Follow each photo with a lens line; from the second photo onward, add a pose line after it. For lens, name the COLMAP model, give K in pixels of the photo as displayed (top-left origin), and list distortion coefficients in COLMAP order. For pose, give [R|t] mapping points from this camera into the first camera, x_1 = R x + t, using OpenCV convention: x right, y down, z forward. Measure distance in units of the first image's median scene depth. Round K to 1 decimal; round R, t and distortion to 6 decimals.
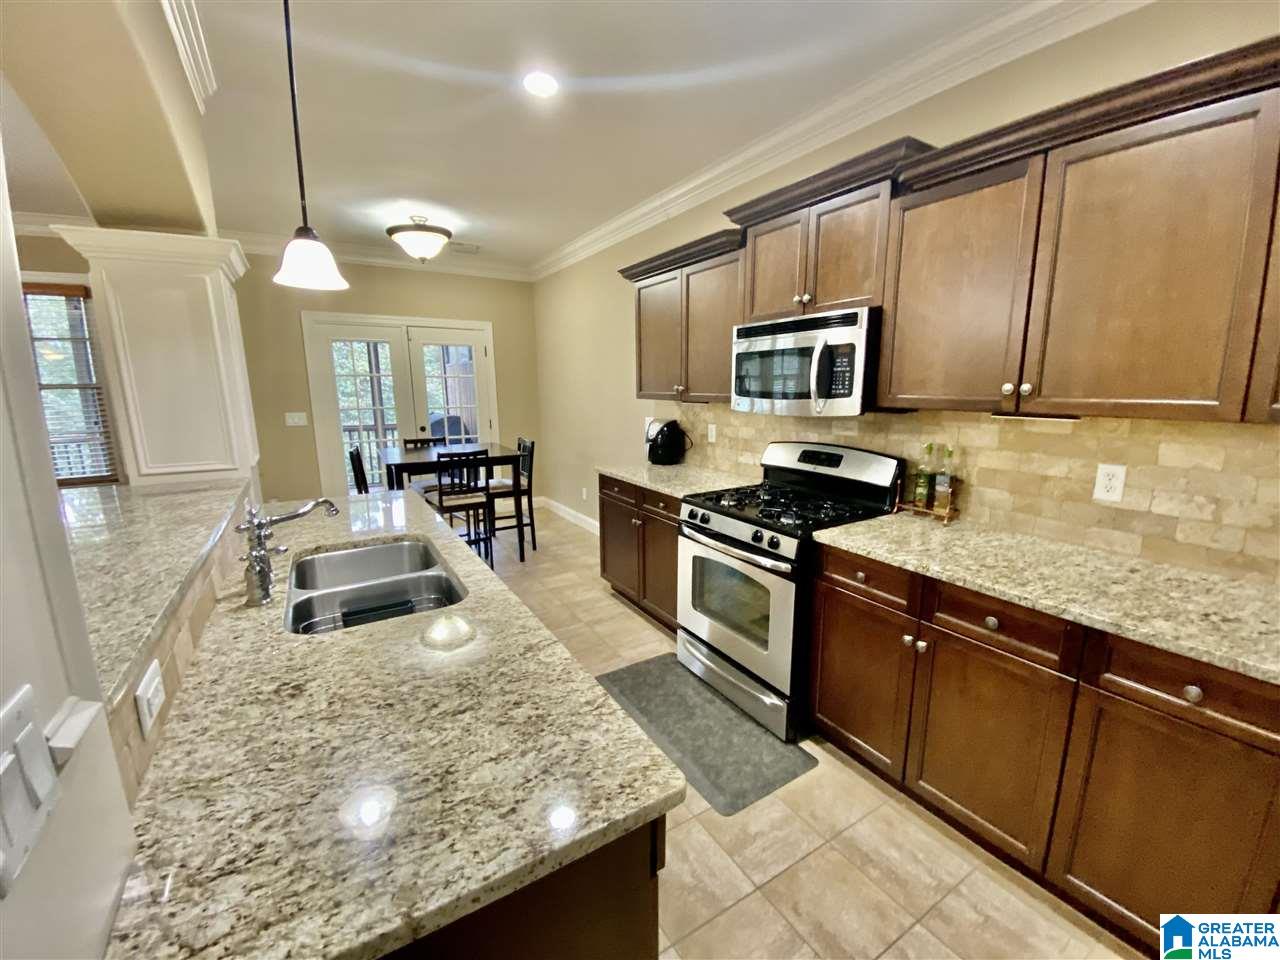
lens RADIAL K [[520.3, 0, 640.0], [0, 520.3, 480.0], [0, 0, 1]] dist [0.009888, -0.016174]
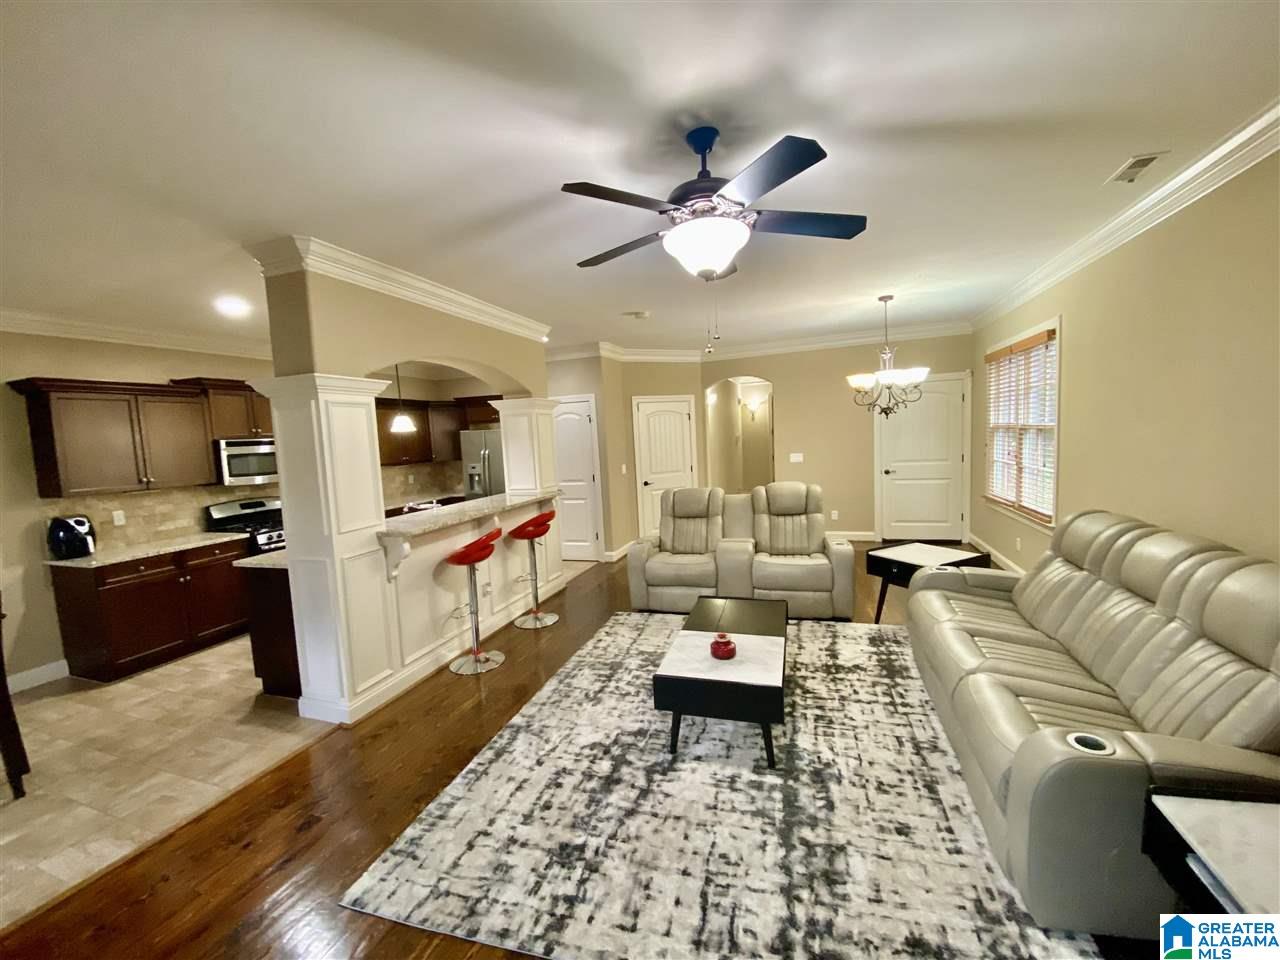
lens RADIAL K [[520.3, 0, 640.0], [0, 520.3, 480.0], [0, 0, 1]] dist [0.009888, -0.016174]
pose [[-0.637522, -0.027896, 0.769927, -2.742312], [0.196000, 0.960592, 0.197098, -0.302705], [-0.745083, 0.276560, -0.606931, 1.359989]]
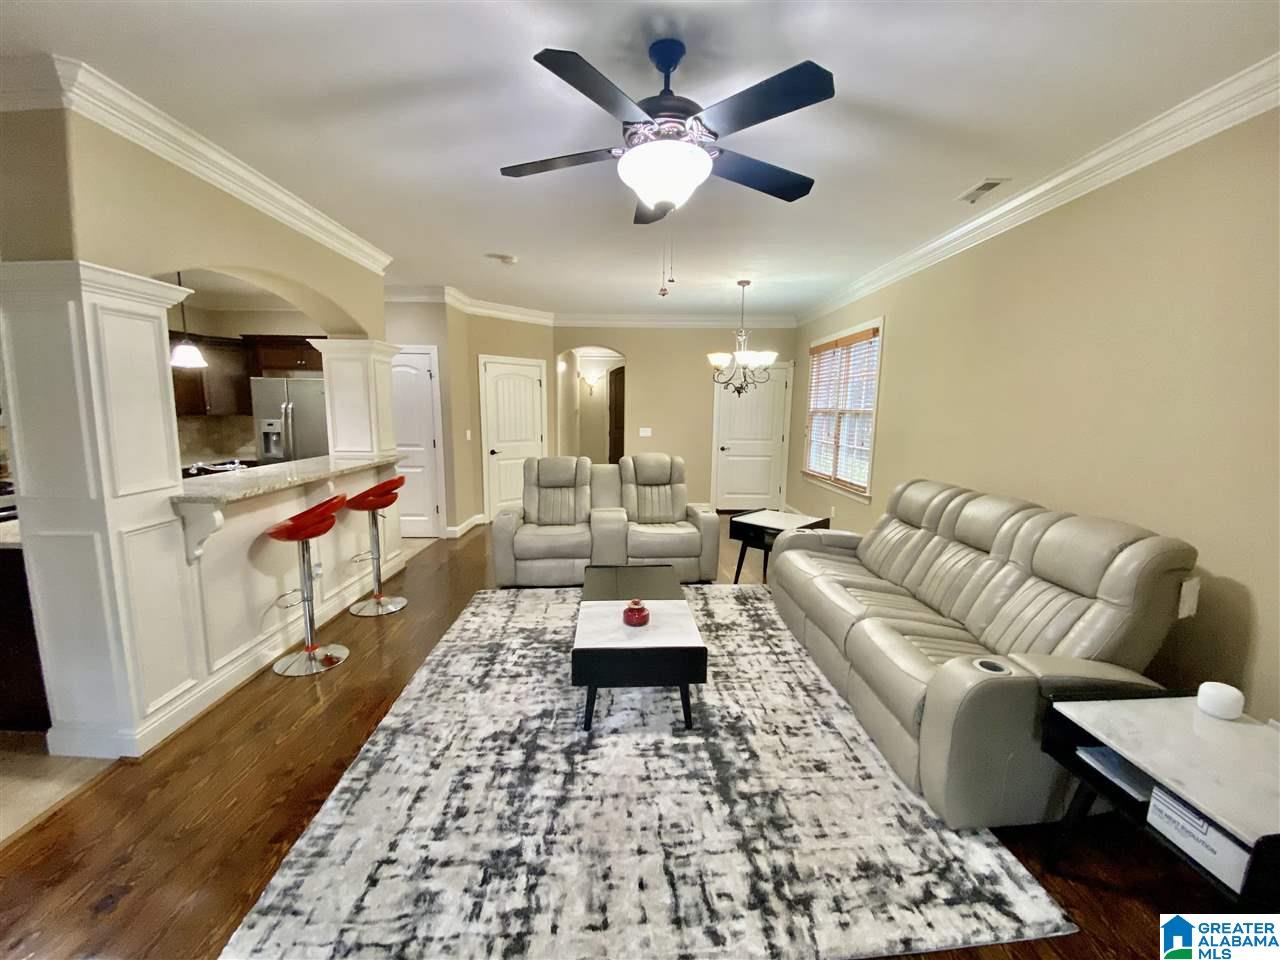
lens RADIAL K [[520.3, 0, 640.0], [0, 520.3, 480.0], [0, 0, 1]] dist [0.009888, -0.016174]
pose [[-0.865575, -0.071577, 0.495637, -2.485286], [0.086698, 0.953369, 0.289087, -0.273679], [-0.493217, 0.293198, -0.819007, 1.460223]]
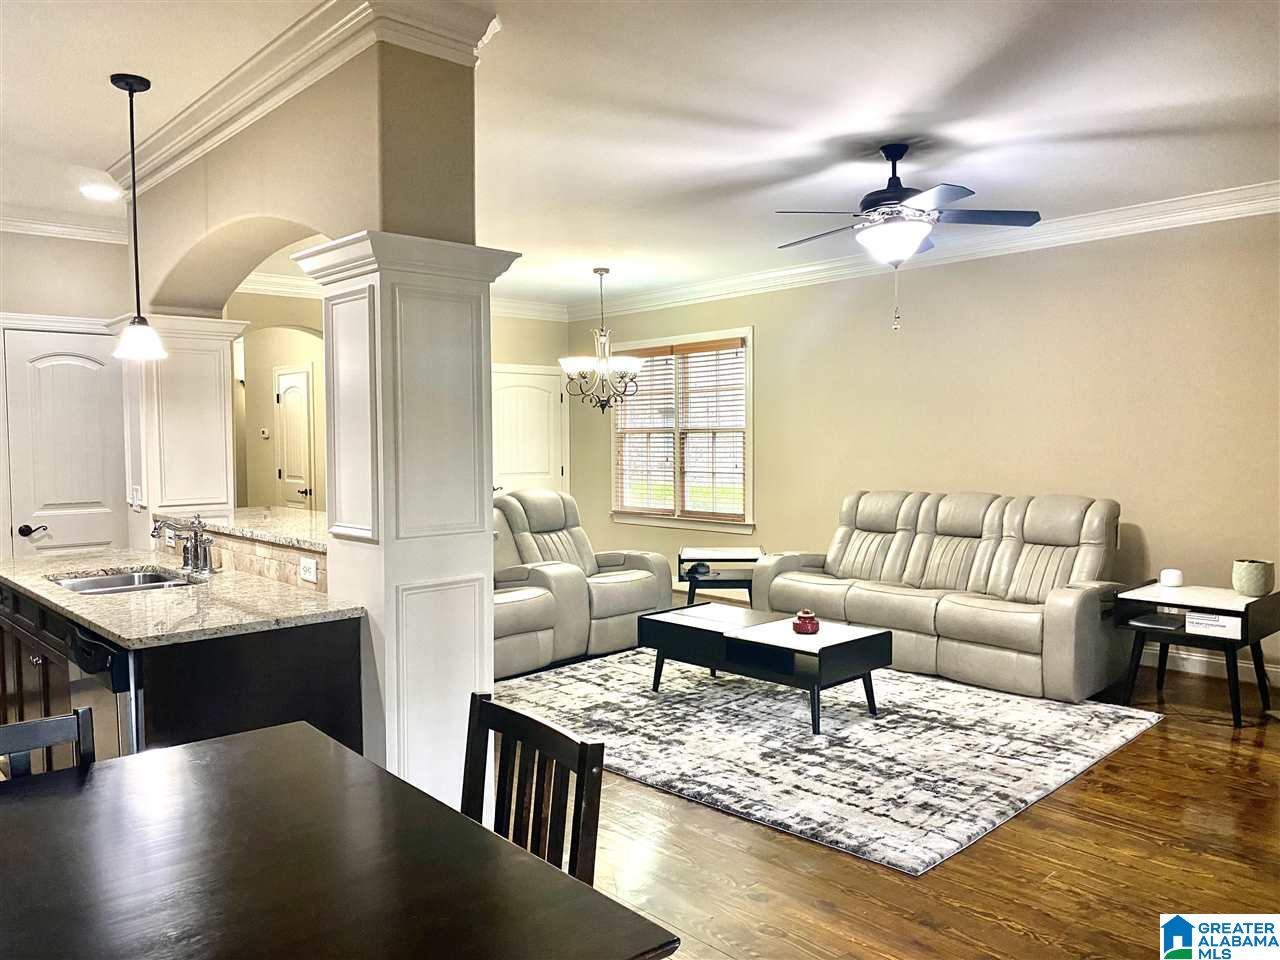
lens RADIAL K [[977.6, 0, 640.0], [0, 977.6, 480.0], [0, 0, 1]] dist [0.006220, -0.000219]
pose [[-0.982959, 0.021955, -0.182509, -1.022674], [-0.019416, 0.974889, 0.221844, -0.466104], [0.182796, 0.221608, -0.957849, 2.681425]]
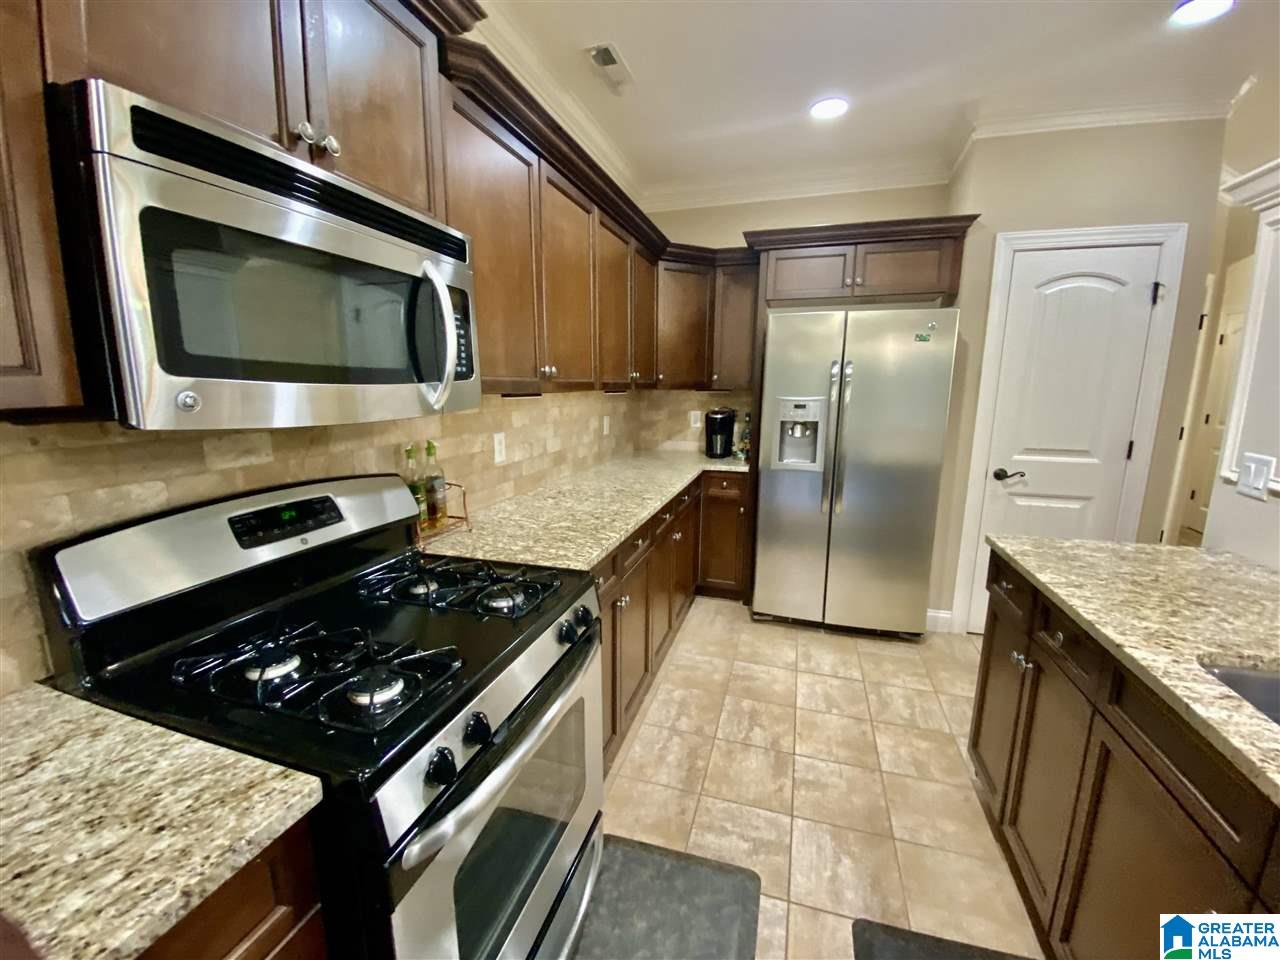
lens RADIAL K [[517.3, 0, 640.9], [0, 517.3, 480.1], [0, 0, 1]] dist [0.024855, -0.024688]
pose [[-0.656467, -0.133314, 0.742482, -0.223588], [0.137452, 0.946644, 0.291500, -0.204414], [-0.741727, 0.293416, -0.603116, 1.304114]]
